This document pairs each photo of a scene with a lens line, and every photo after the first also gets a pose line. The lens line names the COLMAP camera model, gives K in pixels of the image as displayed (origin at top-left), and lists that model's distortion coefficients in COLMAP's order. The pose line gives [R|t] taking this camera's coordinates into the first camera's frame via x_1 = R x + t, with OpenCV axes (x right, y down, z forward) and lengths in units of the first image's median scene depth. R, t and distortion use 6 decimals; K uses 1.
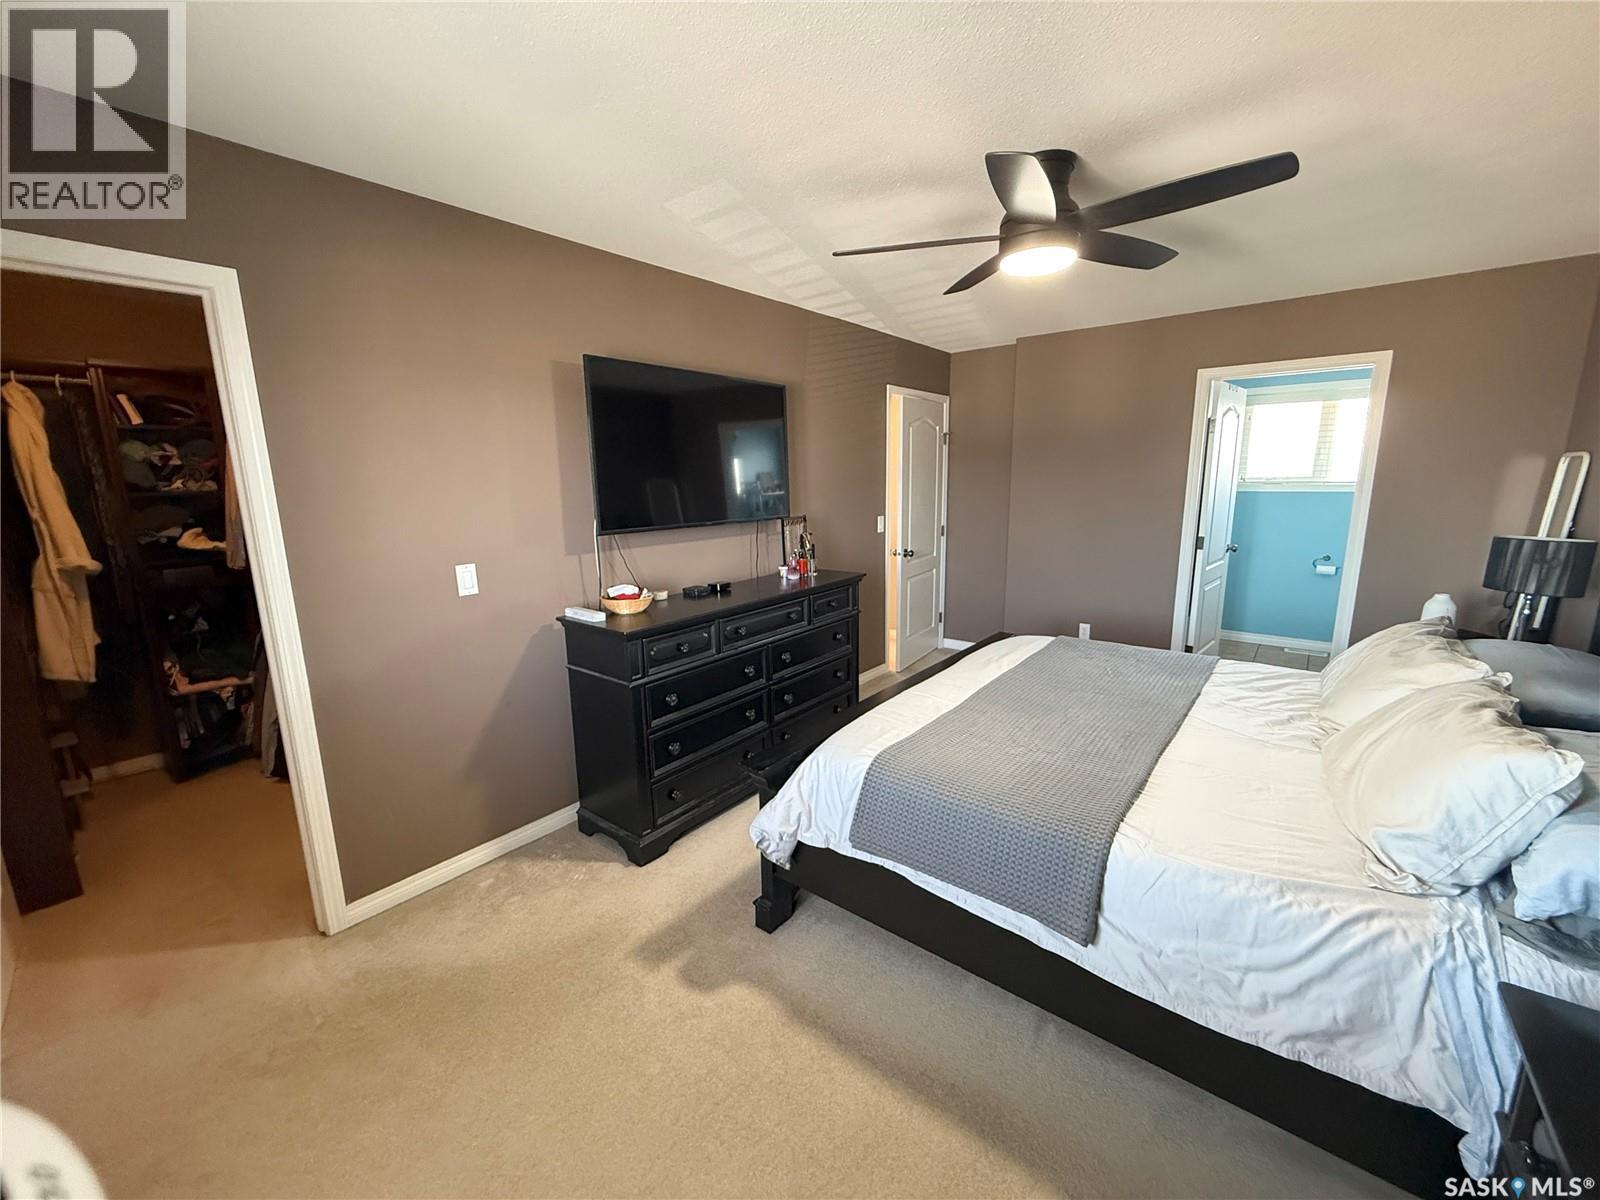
lens RADIAL K [[637.3, 0, 798.8], [0, 637.3, 600.4], [0, 0, 1]] dist [-0.000211, 0.000025]
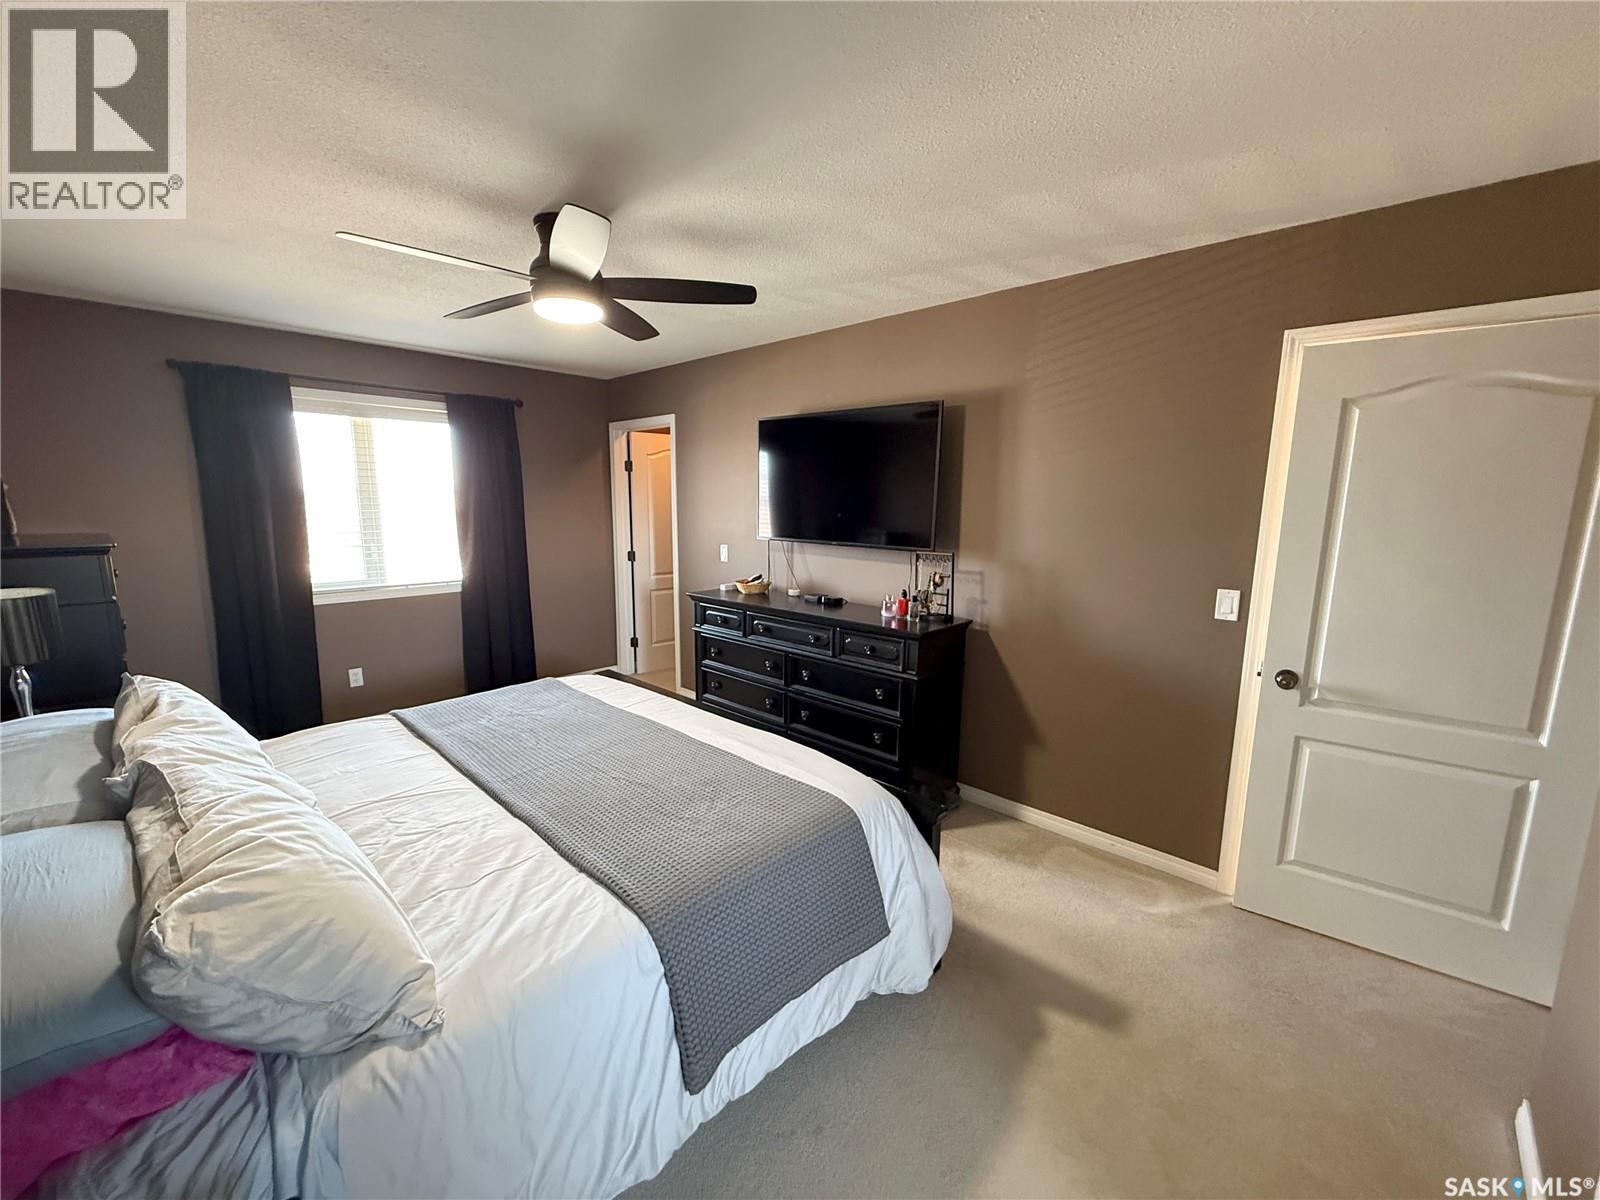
lens RADIAL K [[637.3, 0, 798.8], [0, 637.3, 600.4], [0, 0, 1]] dist [-0.000211, 0.000025]
pose [[-0.073373, 0.180105, -0.980907, 0.931510], [-0.200726, 0.960764, 0.191421, -0.213533], [0.976896, 0.210938, -0.034343, 0.944586]]
